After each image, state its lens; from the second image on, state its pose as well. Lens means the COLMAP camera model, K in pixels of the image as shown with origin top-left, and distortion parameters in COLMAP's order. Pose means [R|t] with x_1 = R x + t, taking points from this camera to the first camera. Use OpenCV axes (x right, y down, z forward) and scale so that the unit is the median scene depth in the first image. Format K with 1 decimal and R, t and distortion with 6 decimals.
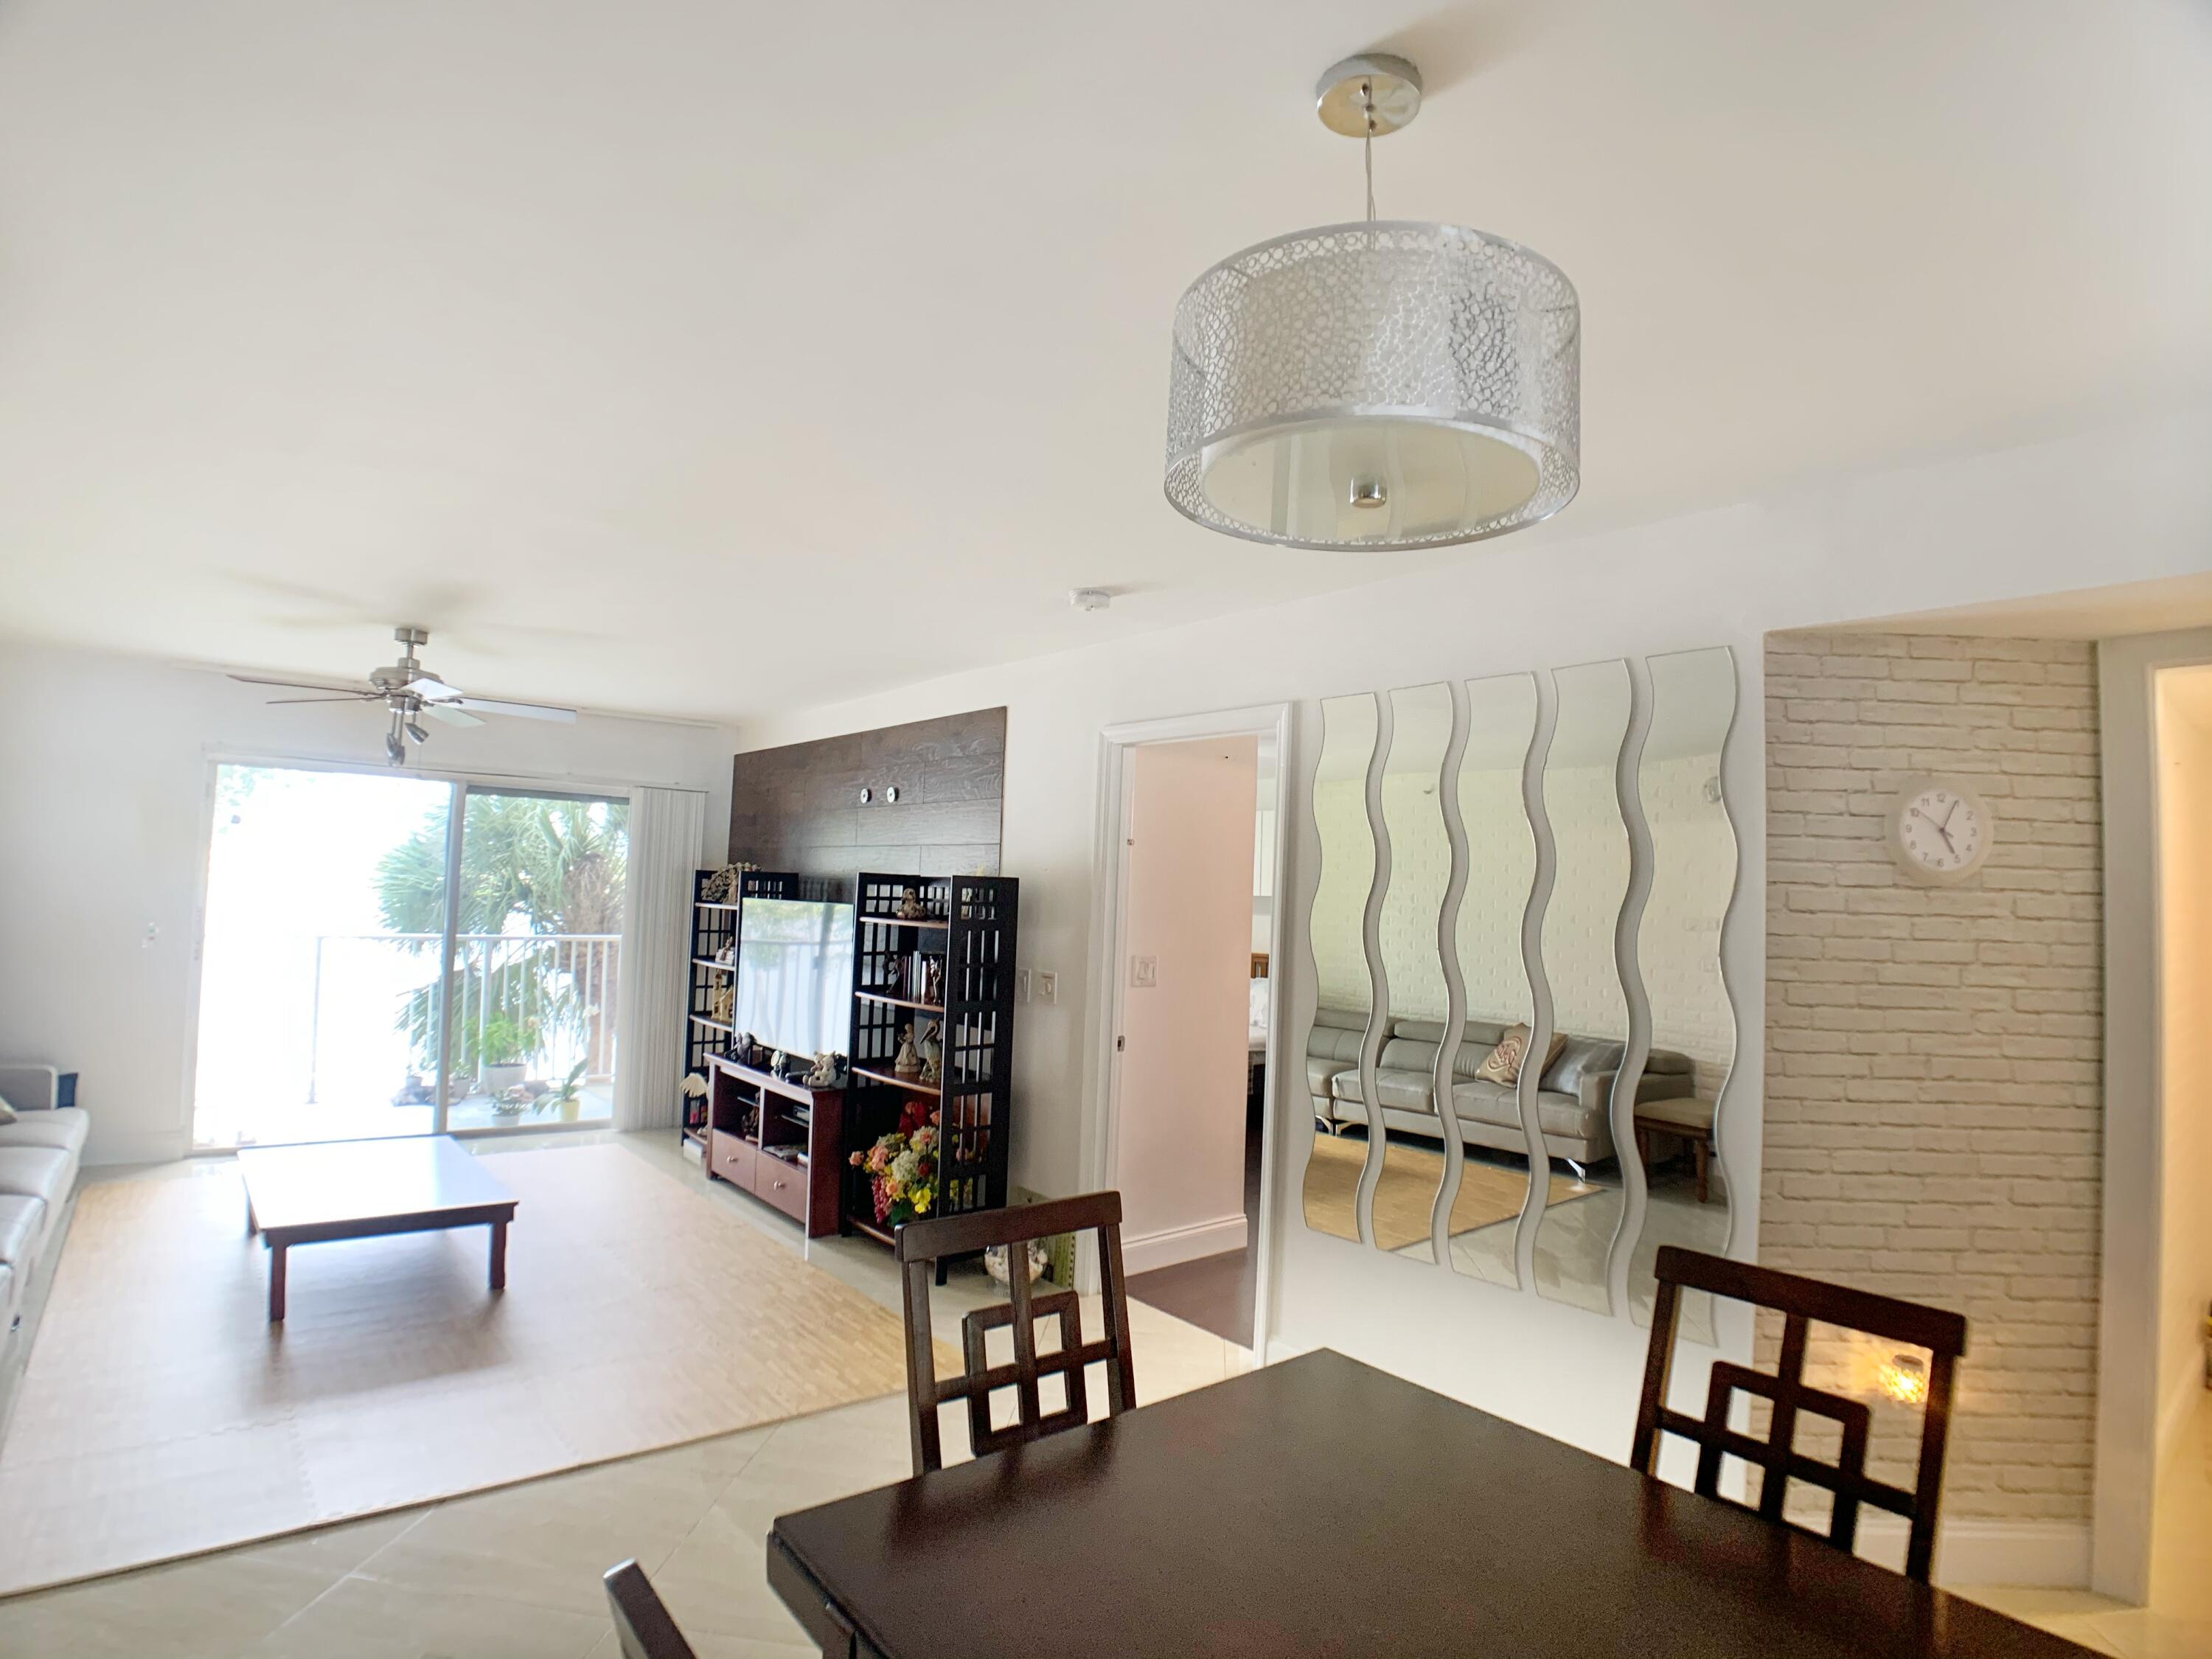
lens RADIAL K [[1156.4, 0, 1105.1], [0, 1156.4, 809.5], [0, 0, 1]] dist [-0.082024, -0.001153]
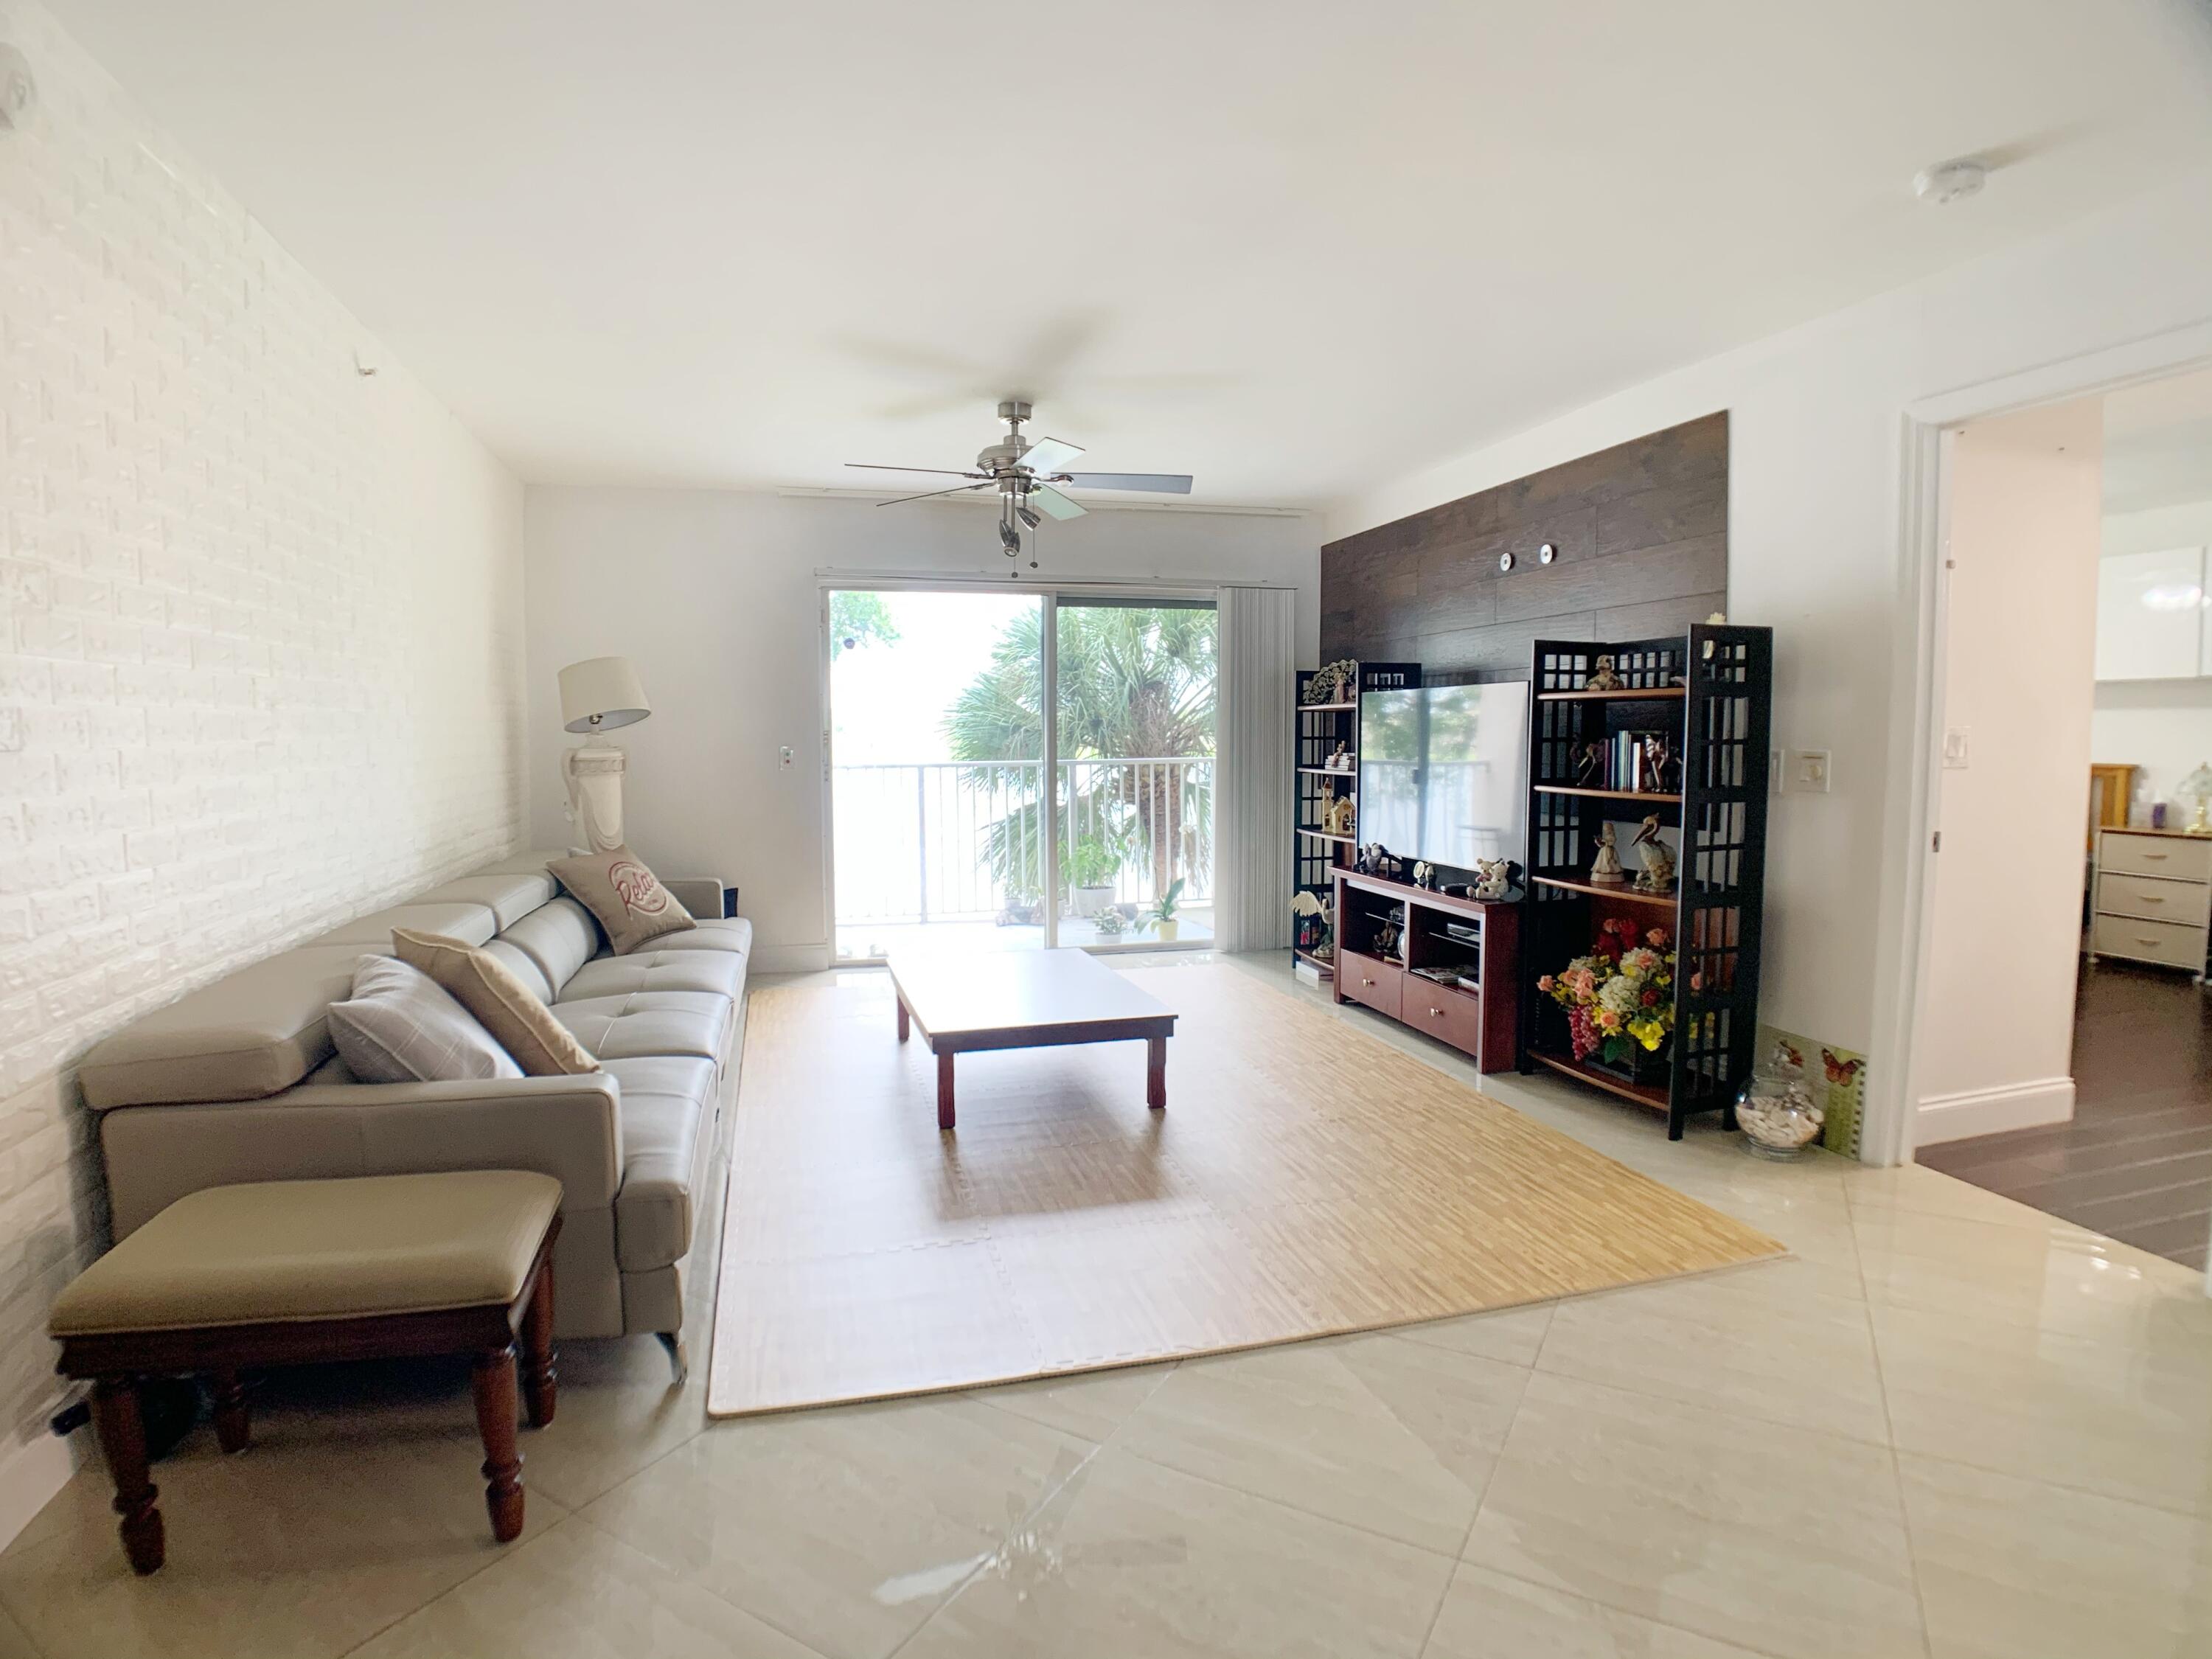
lens RADIAL K [[1159.5, 0, 1076.3], [0, 1159.5, 822.0], [0, 0, 1]] dist [-0.084788, 0.009872]
pose [[0.900432, -0.004885, -0.434969, -0.154204], [0.066752, 0.989645, 0.127069, 0.057362], [0.429844, -0.143452, 0.891435, 0.123564]]
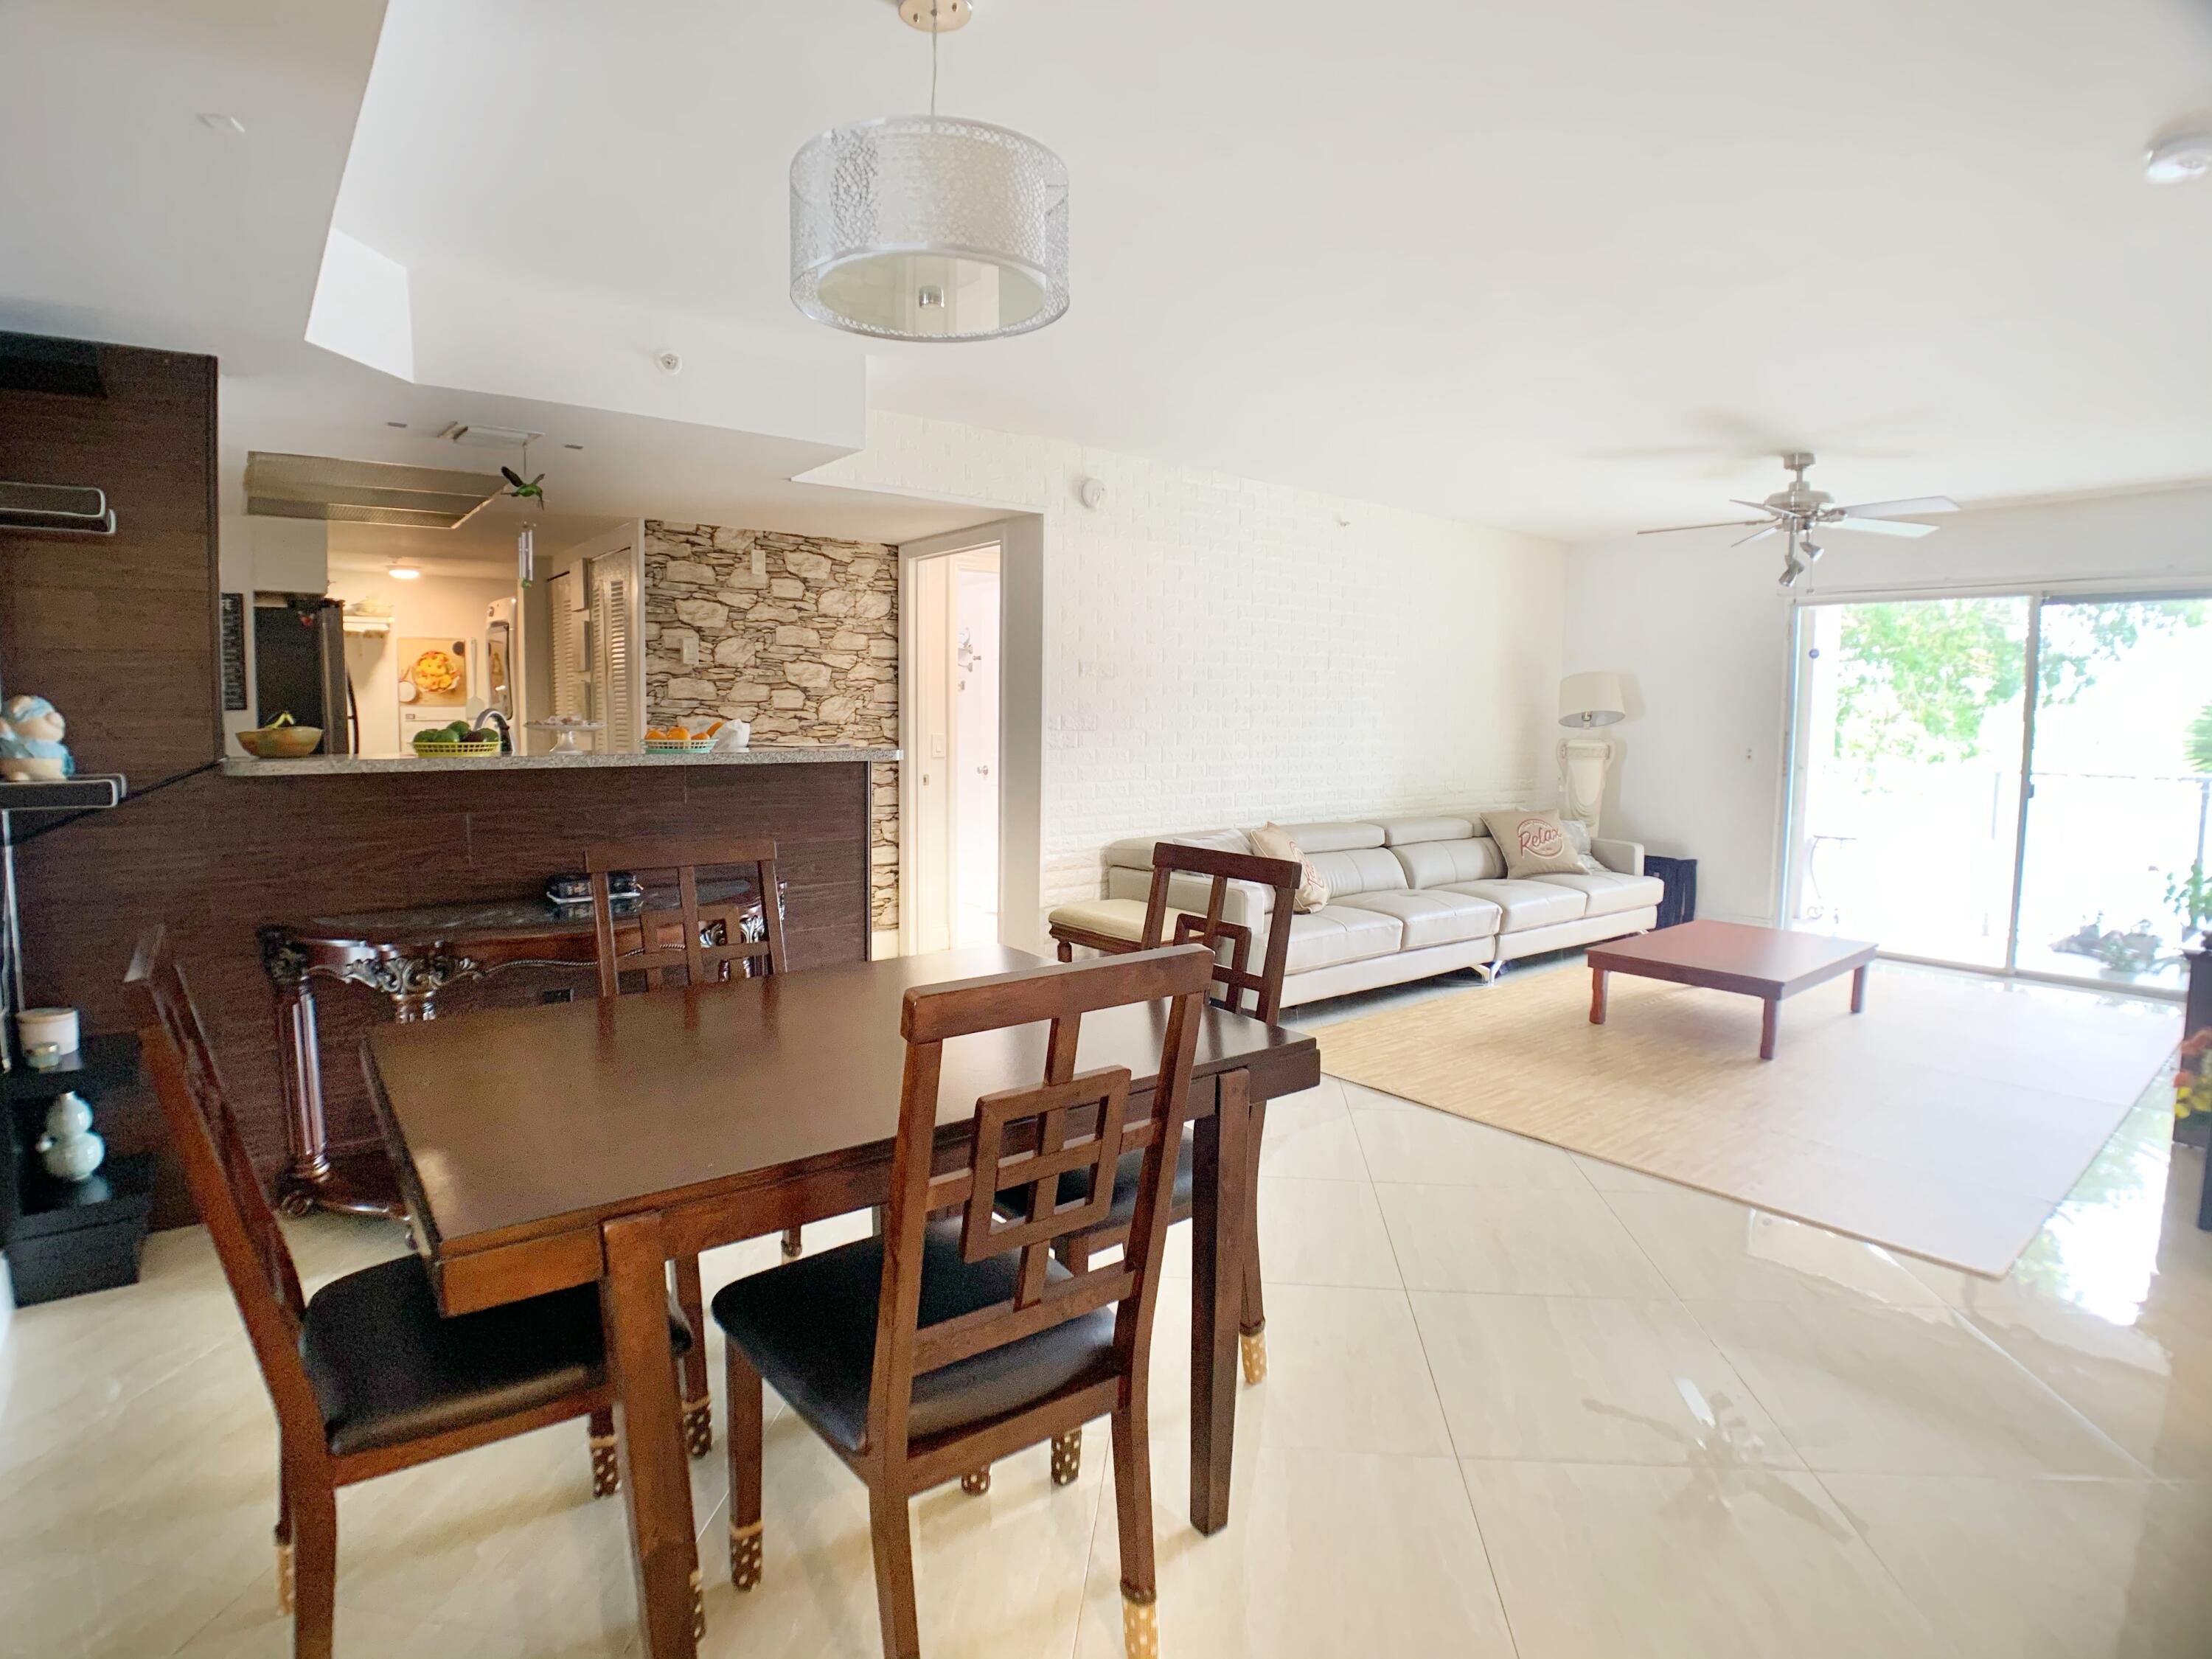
lens RADIAL K [[1159.9, 0, 1076.0], [0, 1159.9, 806.9], [0, 0, 1]] dist [-0.078015, 0.000059]
pose [[-0.035953, 0.044158, -0.998377, 0.438421], [0.062356, 0.997176, 0.041859, 0.080030], [0.997406, -0.060750, -0.038605, 0.309277]]
